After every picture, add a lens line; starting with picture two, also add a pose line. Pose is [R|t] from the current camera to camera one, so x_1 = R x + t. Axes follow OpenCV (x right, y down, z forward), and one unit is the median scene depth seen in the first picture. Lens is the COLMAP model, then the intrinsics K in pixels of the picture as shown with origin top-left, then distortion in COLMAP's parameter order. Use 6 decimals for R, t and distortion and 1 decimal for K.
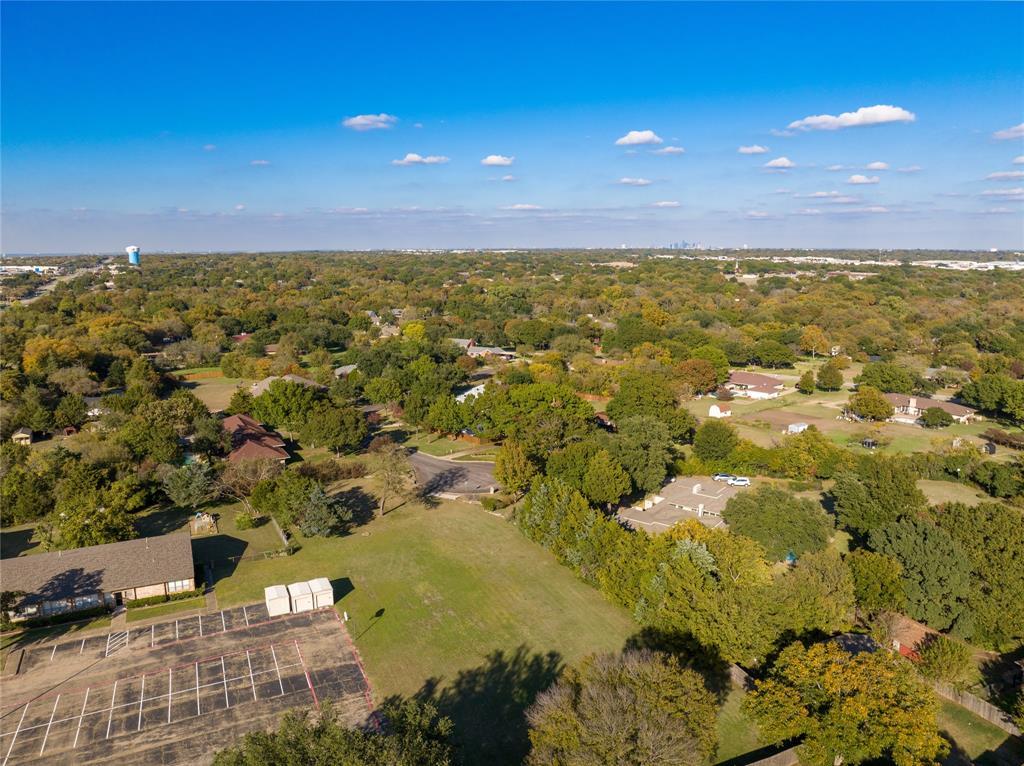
lens RADIAL K [[729.4, 0, 512.7], [0, 729.4, 383.4], [0, 0, 1]] dist [-0.029546, -0.001470]
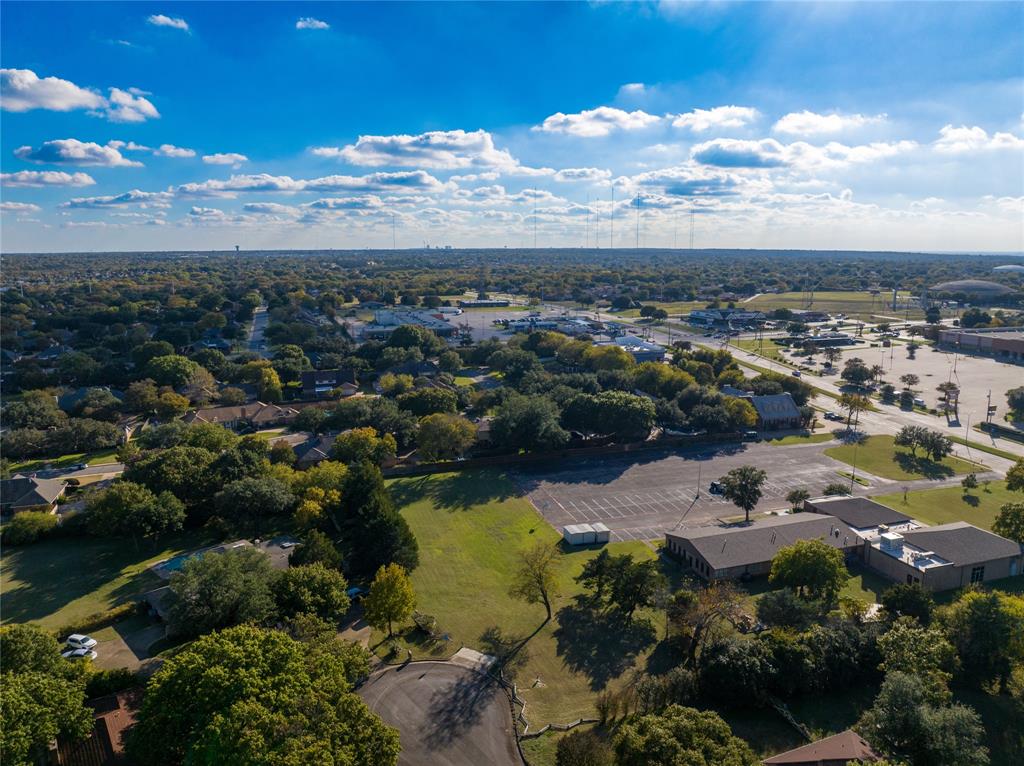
lens RADIAL K [[729.4, 0, 514.0], [0, 729.4, 373.4], [0, 0, 1]] dist [-0.029546, -0.001470]
pose [[-0.992644, -0.024554, 0.118552, -0.224417], [0.019015, 0.935445, 0.352962, -0.395773], [-0.119566, 0.352619, -0.928097, 1.643842]]
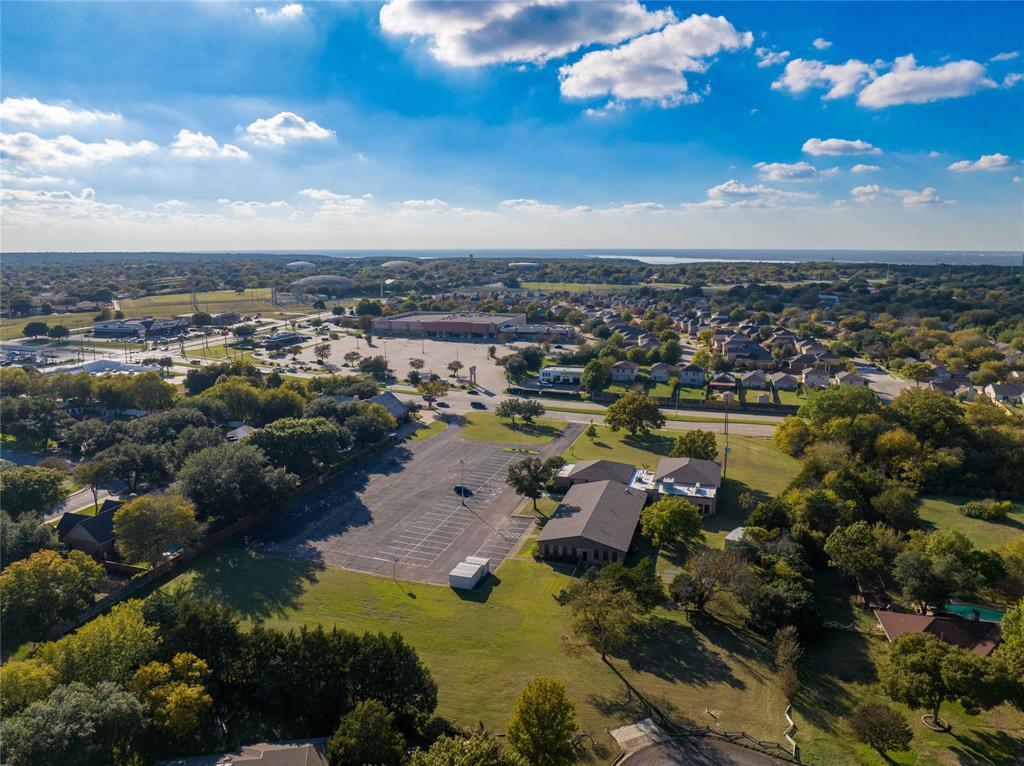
lens RADIAL K [[729.4, 0, 515.1], [0, 729.4, 382.1], [0, 0, 1]] dist [-0.029546, -0.001470]
pose [[-0.674937, 0.133959, -0.725614, 0.400907], [-0.137911, 0.943152, 0.302399, -0.315586], [0.724873, 0.304170, -0.618094, 1.263660]]
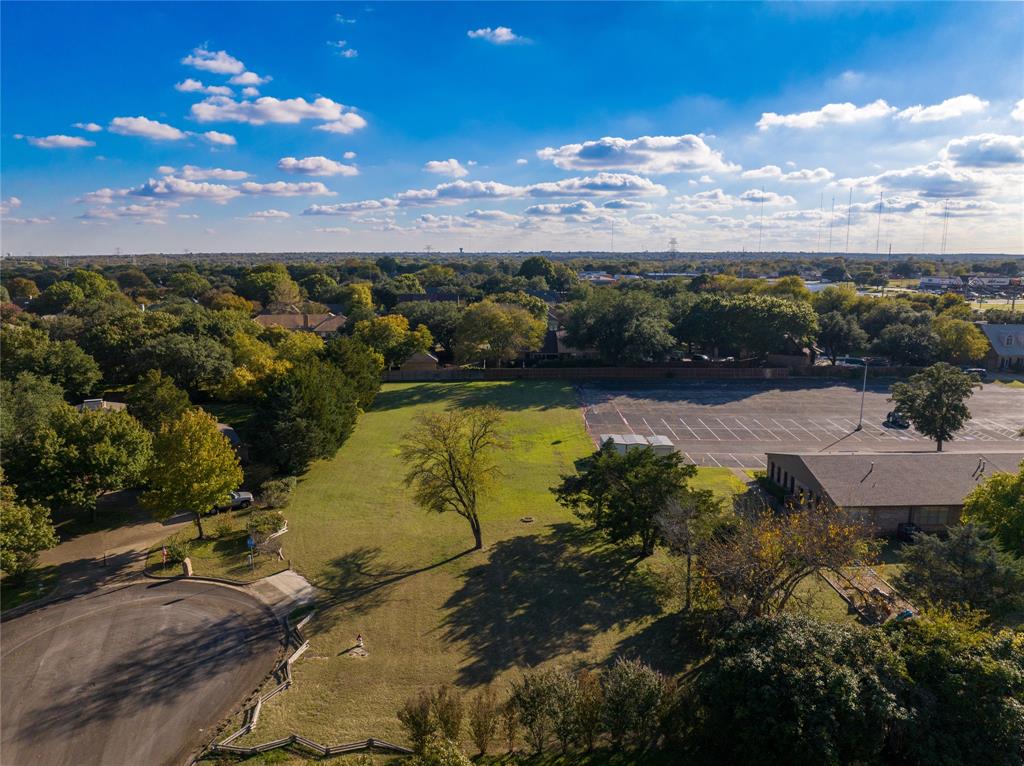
lens RADIAL K [[729.4, 0, 508.3], [0, 729.4, 390.2], [0, 0, 1]] dist [-0.029546, -0.001470]
pose [[-0.912582, -0.081139, 0.400763, -0.362744], [0.072358, 0.932600, 0.353583, -0.079290], [-0.402441, 0.351672, -0.845203, 1.294805]]
